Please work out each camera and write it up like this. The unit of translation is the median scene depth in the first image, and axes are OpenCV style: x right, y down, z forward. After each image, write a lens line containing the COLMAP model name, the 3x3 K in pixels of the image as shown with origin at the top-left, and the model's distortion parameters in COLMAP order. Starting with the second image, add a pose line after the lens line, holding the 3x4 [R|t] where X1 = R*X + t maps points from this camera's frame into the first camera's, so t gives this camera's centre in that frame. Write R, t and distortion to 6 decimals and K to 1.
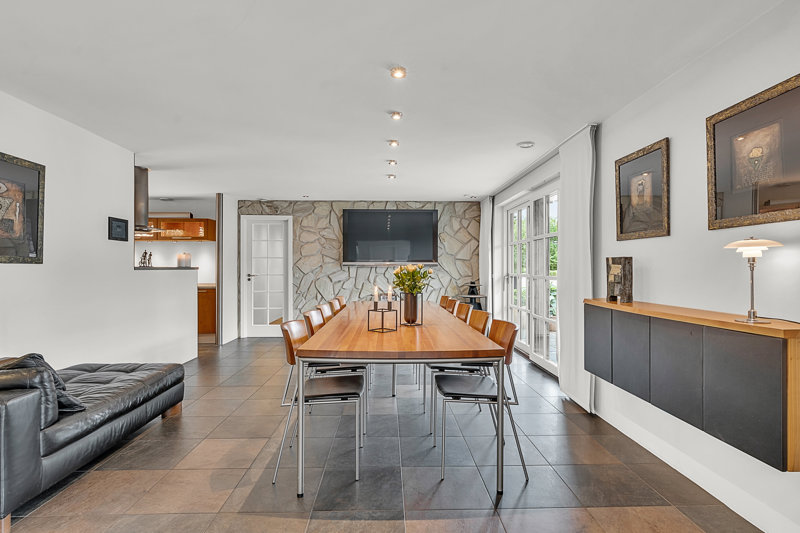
lens RADIAL K [[421.2, 0, 400.0], [0, 421.2, 266.5], [0, 0, 1]] dist [-0.006908, -0.000779]
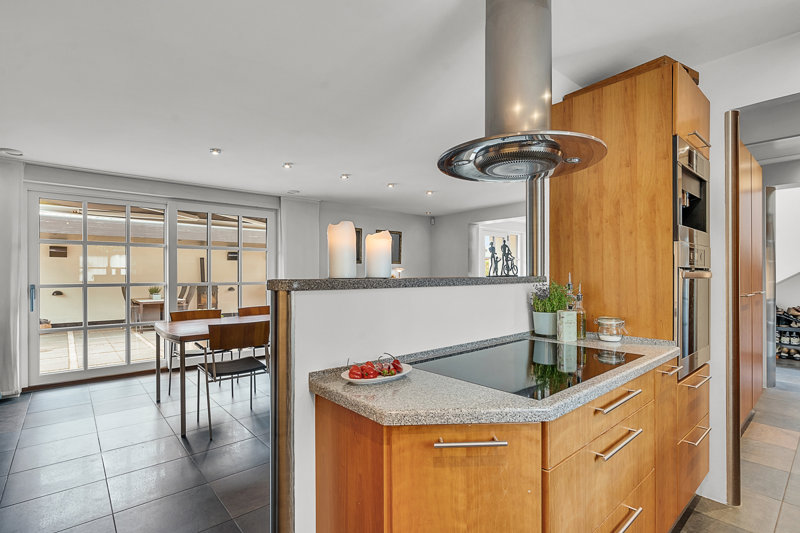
lens RADIAL K [[388.1, 0, 400.0], [0, 388.1, 266.5], [0, 0, 1]] dist [-0.000697, -0.000123]
pose [[-0.630748, 0.014573, 0.775851, -1.261990], [-0.000033, 0.999823, -0.018806, -0.002929], [-0.775988, -0.011887, -0.630636, 1.994118]]
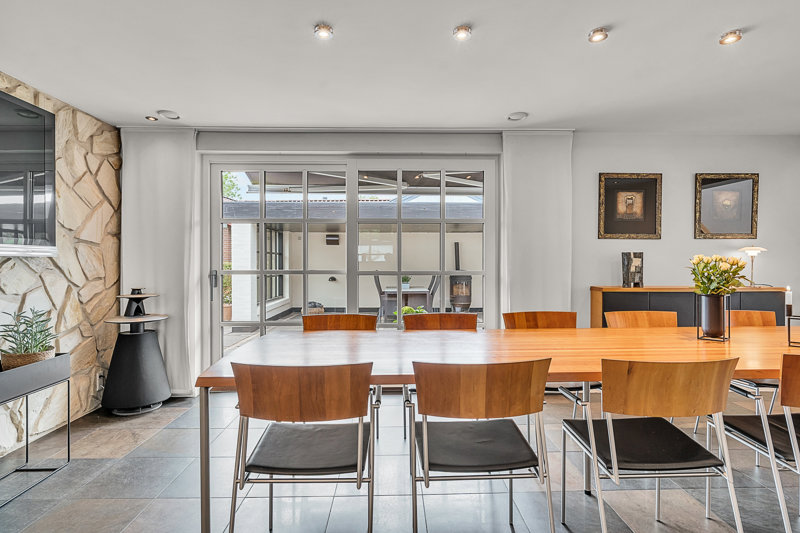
lens RADIAL K [[421.2, 0, 400.0], [0, 421.2, 266.5], [0, 0, 1]] dist [-0.006908, -0.000779]
pose [[0.008766, -0.009034, 0.999921, -0.710901], [-0.002759, 0.999955, 0.009059, 0.010451], [-0.999958, -0.002838, 0.008741, 1.567292]]
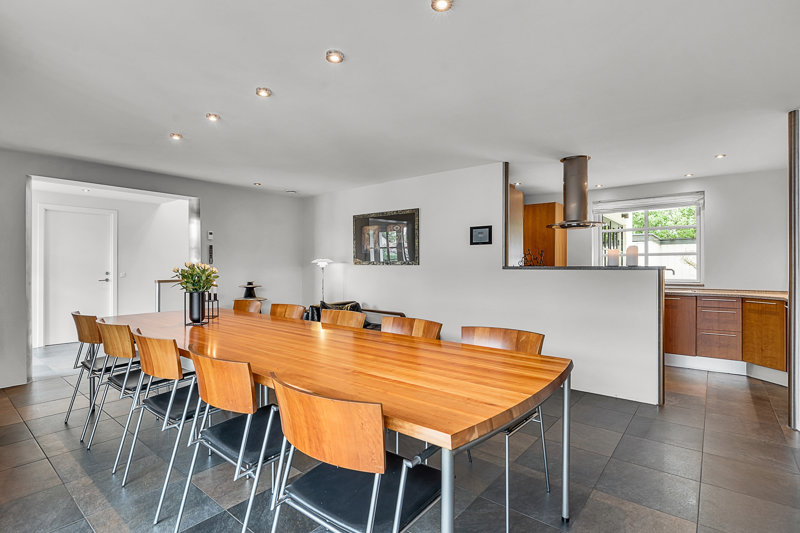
lens RADIAL K [[388.1, 0, 400.0], [0, 388.1, 266.5], [0, 0, 1]] dist [-0.000697, -0.000123]
pose [[-0.656799, -0.006187, -0.754040, 0.421512], [-0.000126, 0.999967, -0.008094, 0.013884], [0.754066, -0.005221, -0.656778, 2.002374]]
